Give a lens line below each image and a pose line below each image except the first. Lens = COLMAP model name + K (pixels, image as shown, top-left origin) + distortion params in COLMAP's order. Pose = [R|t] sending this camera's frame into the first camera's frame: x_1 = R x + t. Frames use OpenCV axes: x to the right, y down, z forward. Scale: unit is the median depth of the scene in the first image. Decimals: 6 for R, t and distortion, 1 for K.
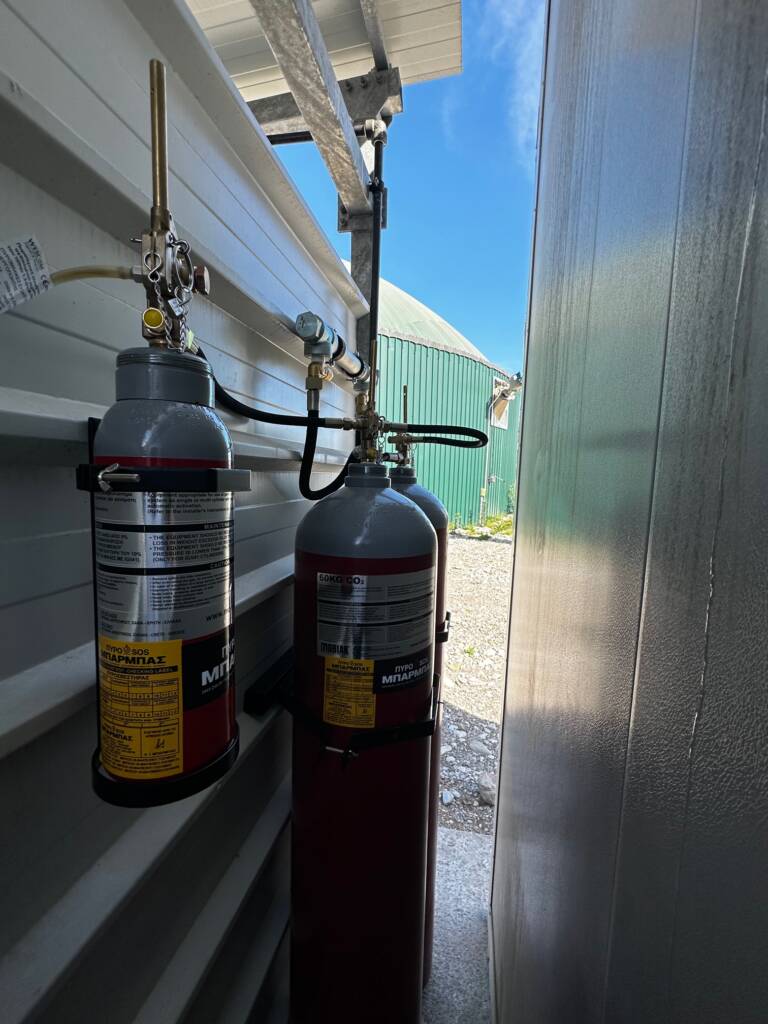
lens RADIAL K [[435.3, 0, 384.0], [0, 435.3, 512.0], [0, 0, 1]] dist [-0.001231, -0.000126]
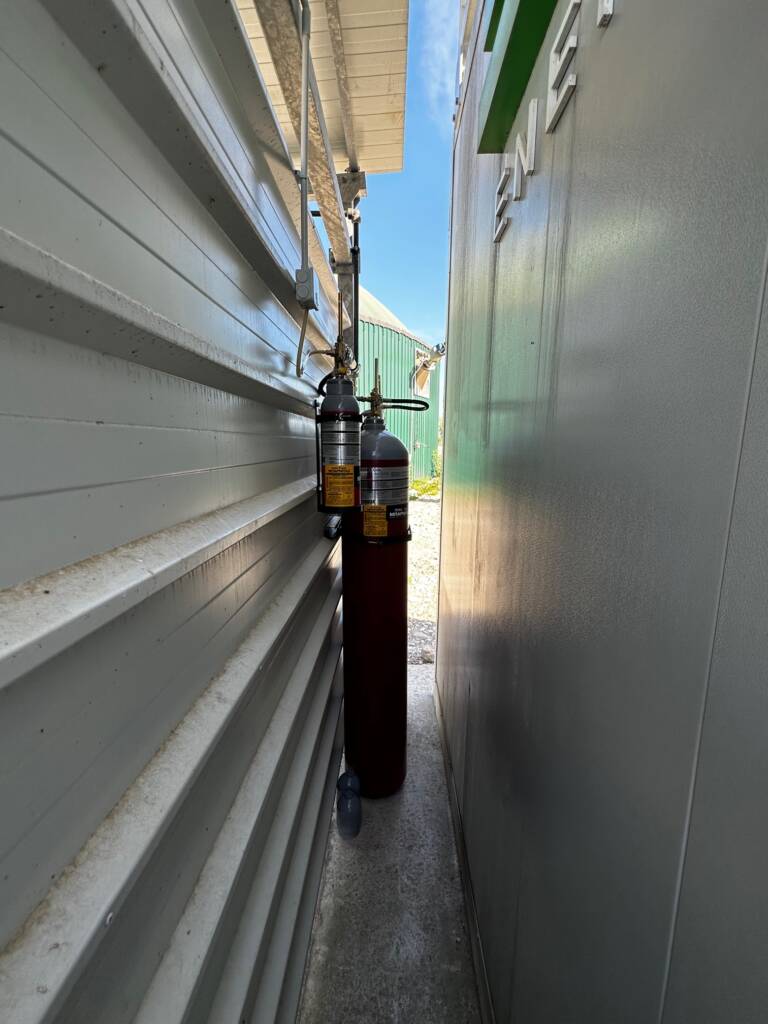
lens RADIAL K [[435.3, 0, 384.0], [0, 435.3, 512.0], [0, 0, 1]] dist [-0.001231, -0.000126]
pose [[0.984980, -0.049132, 0.165530, -0.216738], [0.037873, 0.996793, 0.070499, 0.114126], [-0.168463, -0.063171, 0.983682, -0.644052]]
